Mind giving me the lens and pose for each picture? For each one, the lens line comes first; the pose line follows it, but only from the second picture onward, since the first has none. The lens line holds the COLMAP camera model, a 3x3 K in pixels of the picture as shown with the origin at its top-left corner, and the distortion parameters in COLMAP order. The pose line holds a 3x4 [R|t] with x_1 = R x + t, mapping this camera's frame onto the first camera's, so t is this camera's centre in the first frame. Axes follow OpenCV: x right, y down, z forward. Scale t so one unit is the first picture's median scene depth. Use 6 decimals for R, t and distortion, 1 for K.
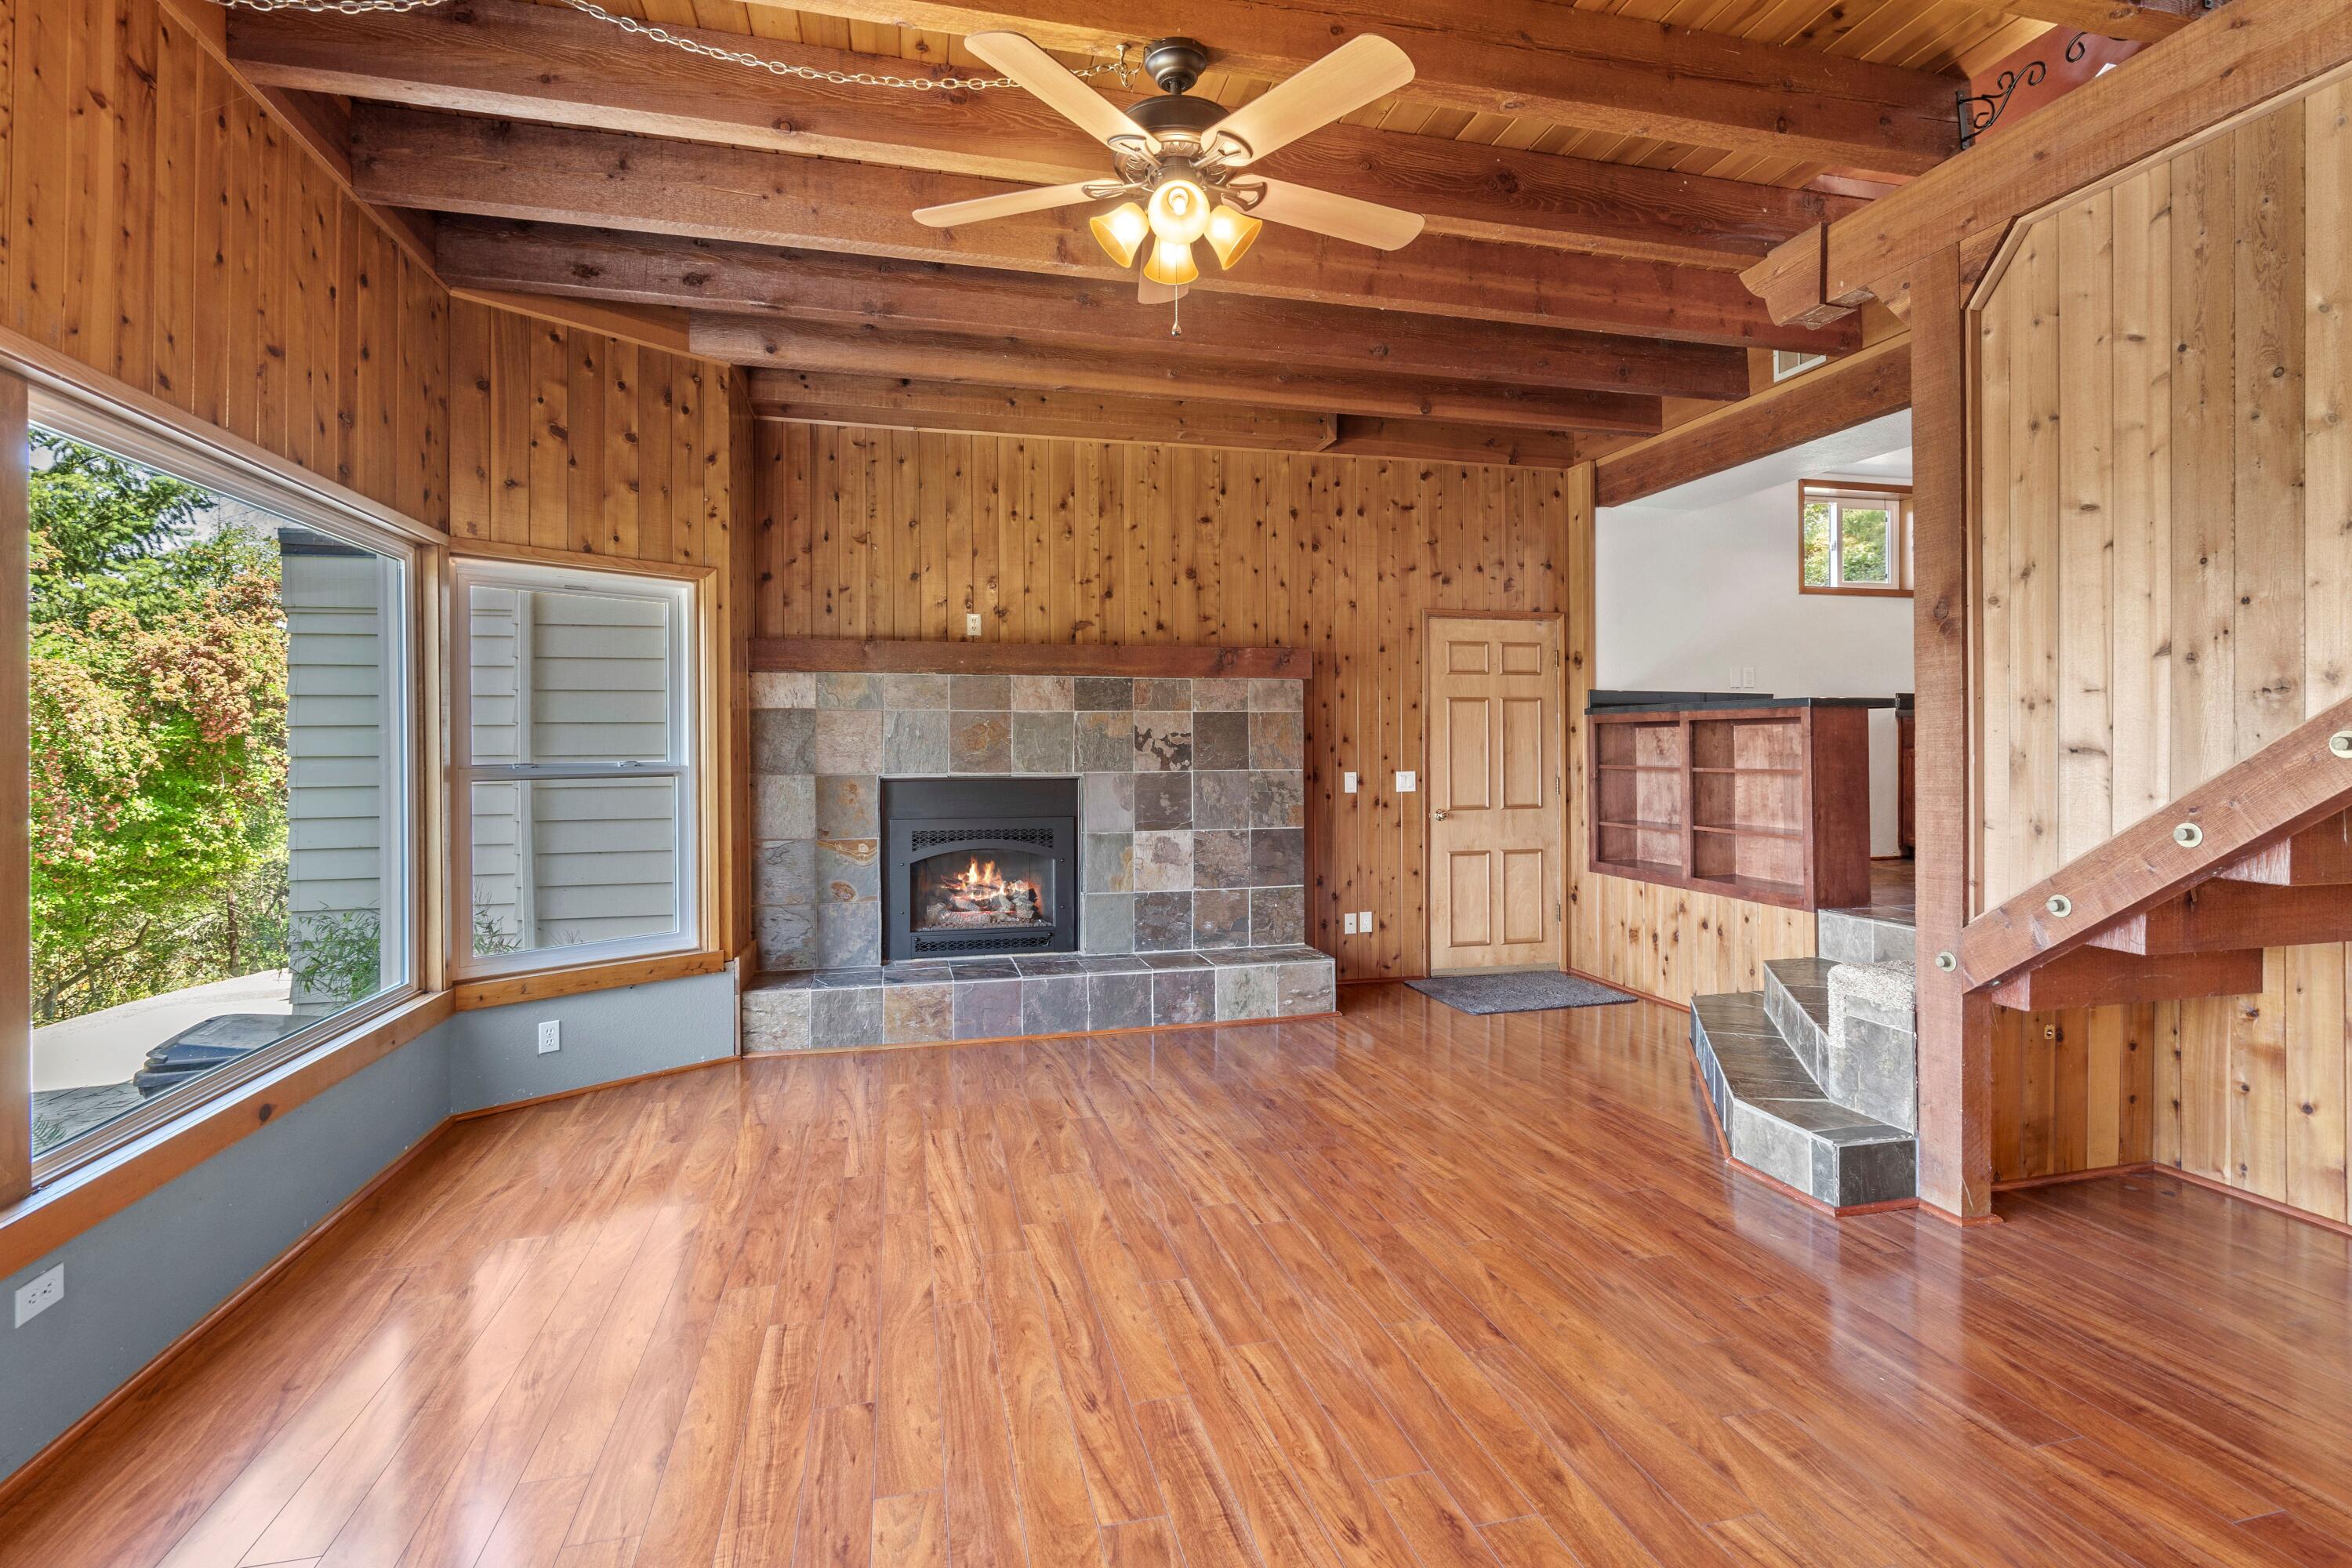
lens RADIAL K [[1099.5, 0, 1170.1], [0, 1099.5, 760.1], [0, 0, 1]] dist [-0.001256, 0.001277]
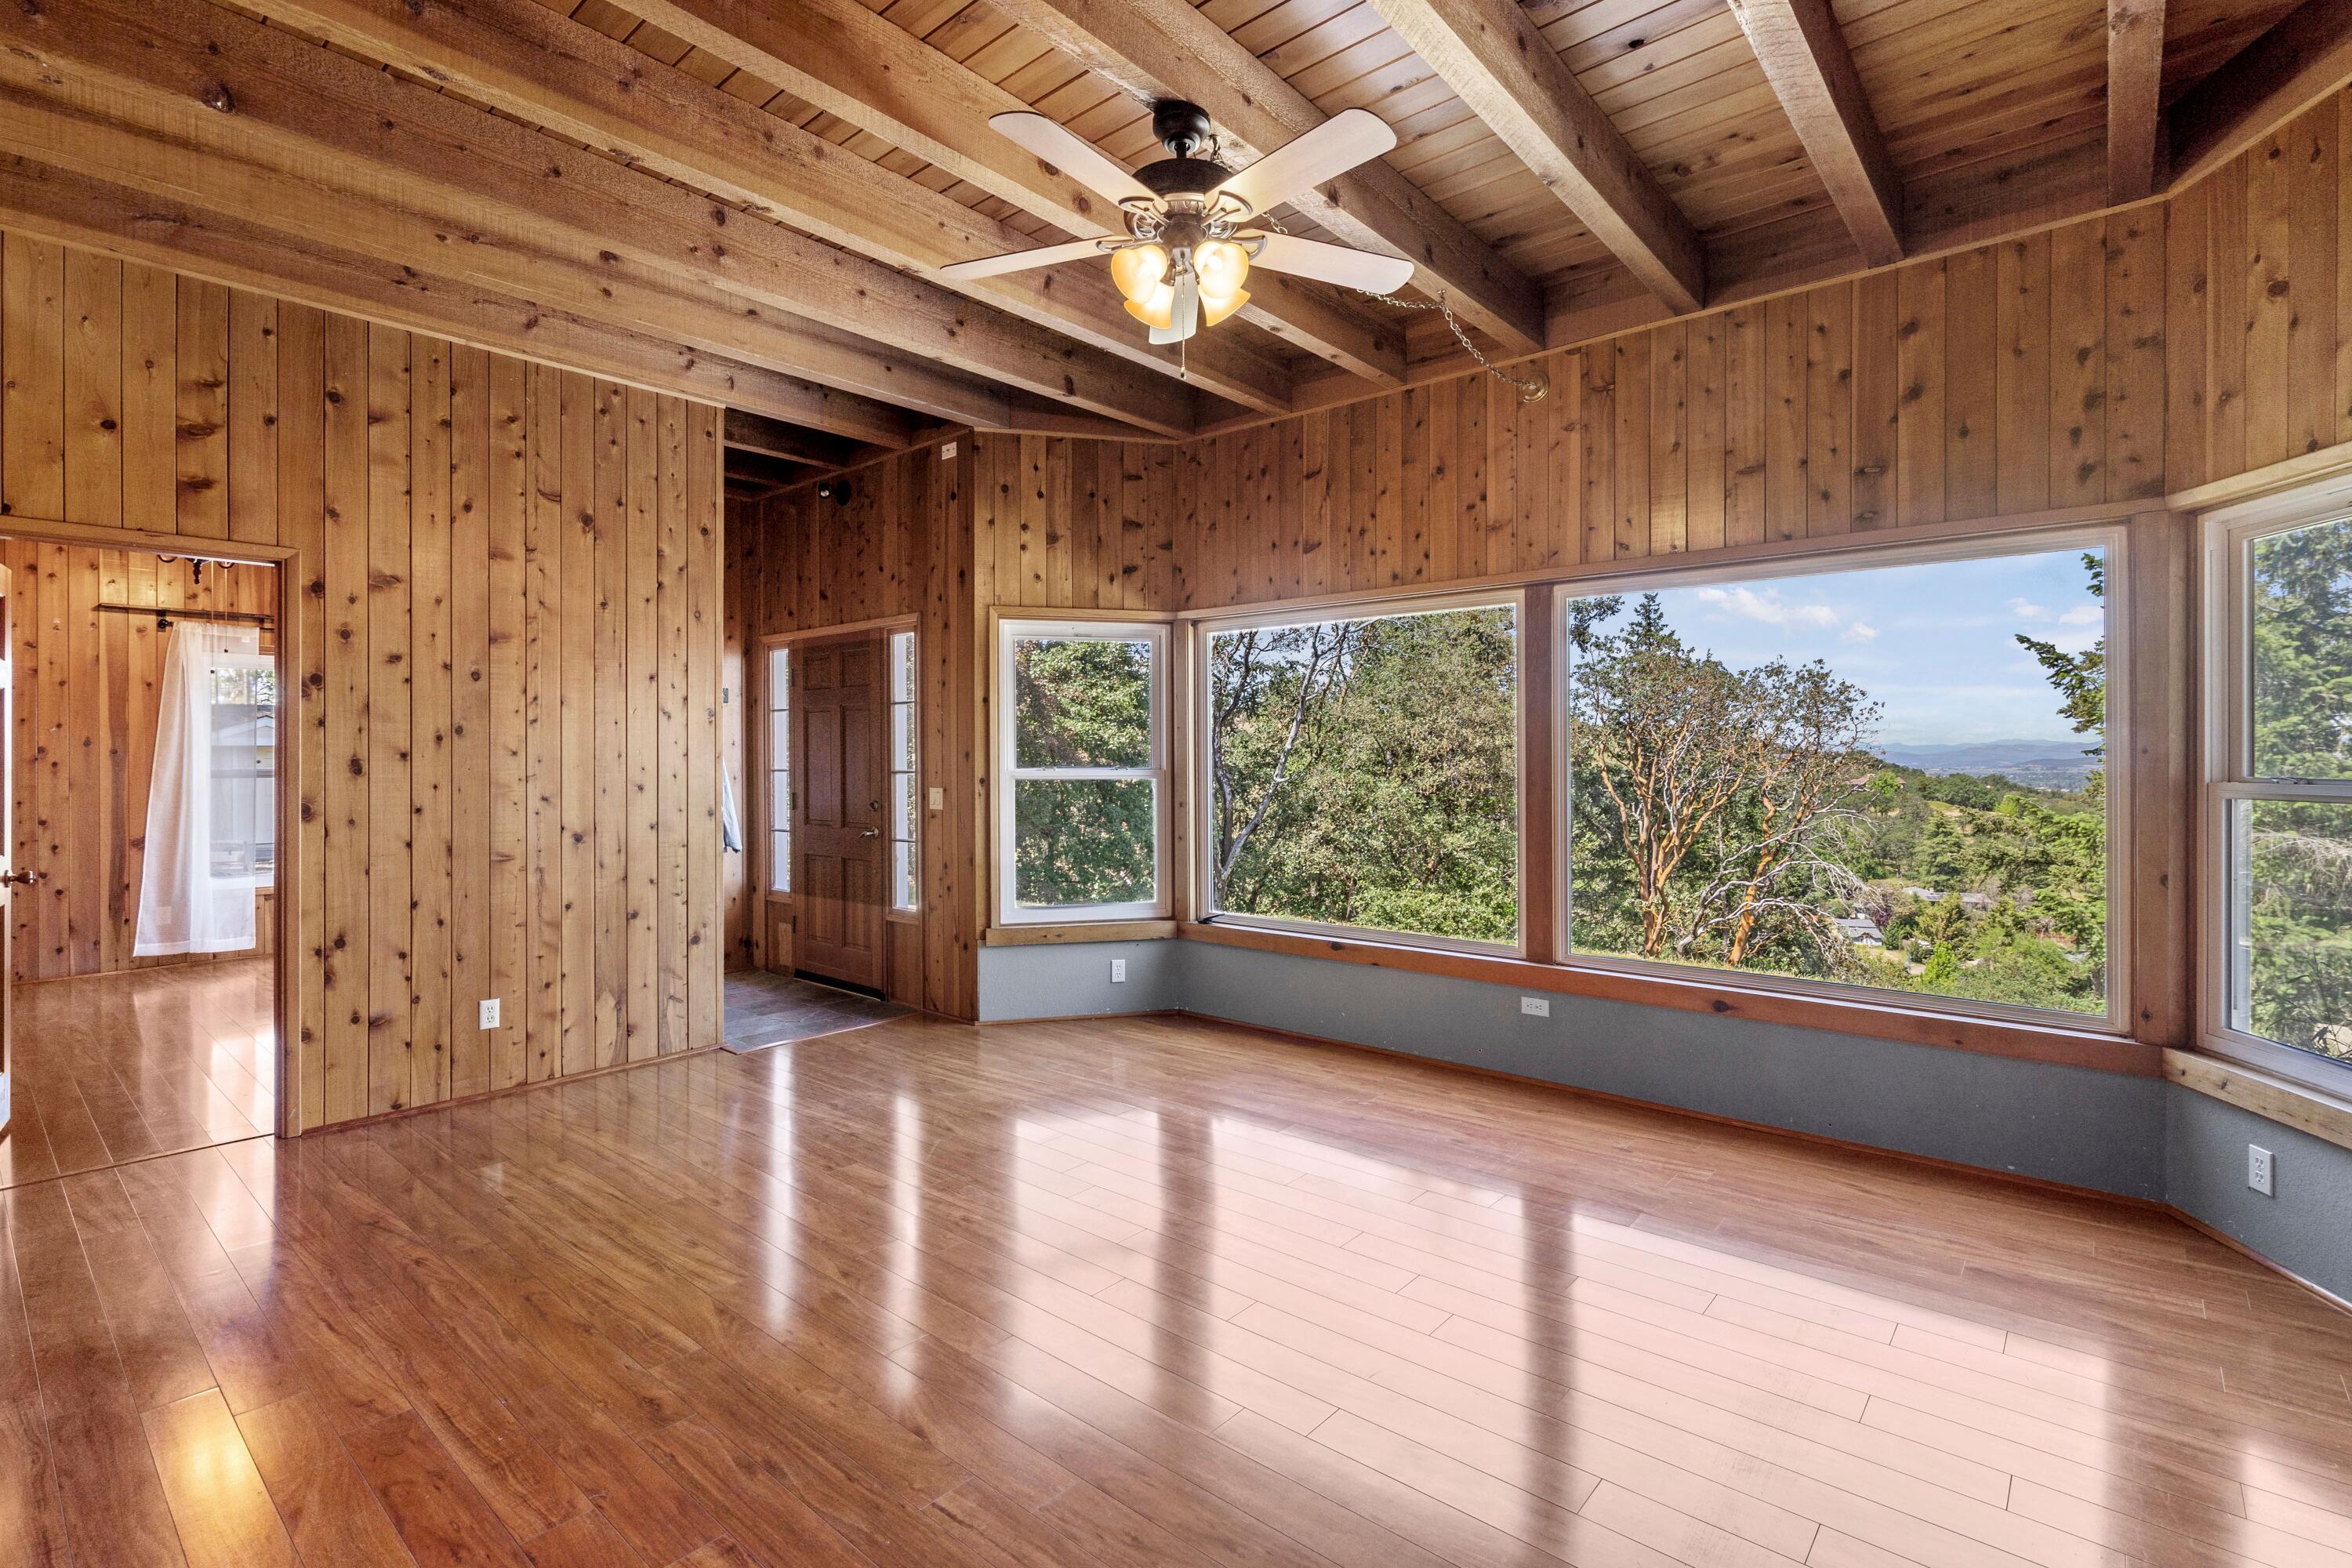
lens RADIAL K [[1099.5, 0, 1170.9], [0, 1099.5, 767.8], [0, 0, 1]] dist [-0.001256, 0.001277]
pose [[-0.823348, 0.008968, -0.567467, 0.540165], [0.000472, 0.999886, 0.015117, -0.017356], [0.567537, 0.012179, -0.823258, 1.605709]]
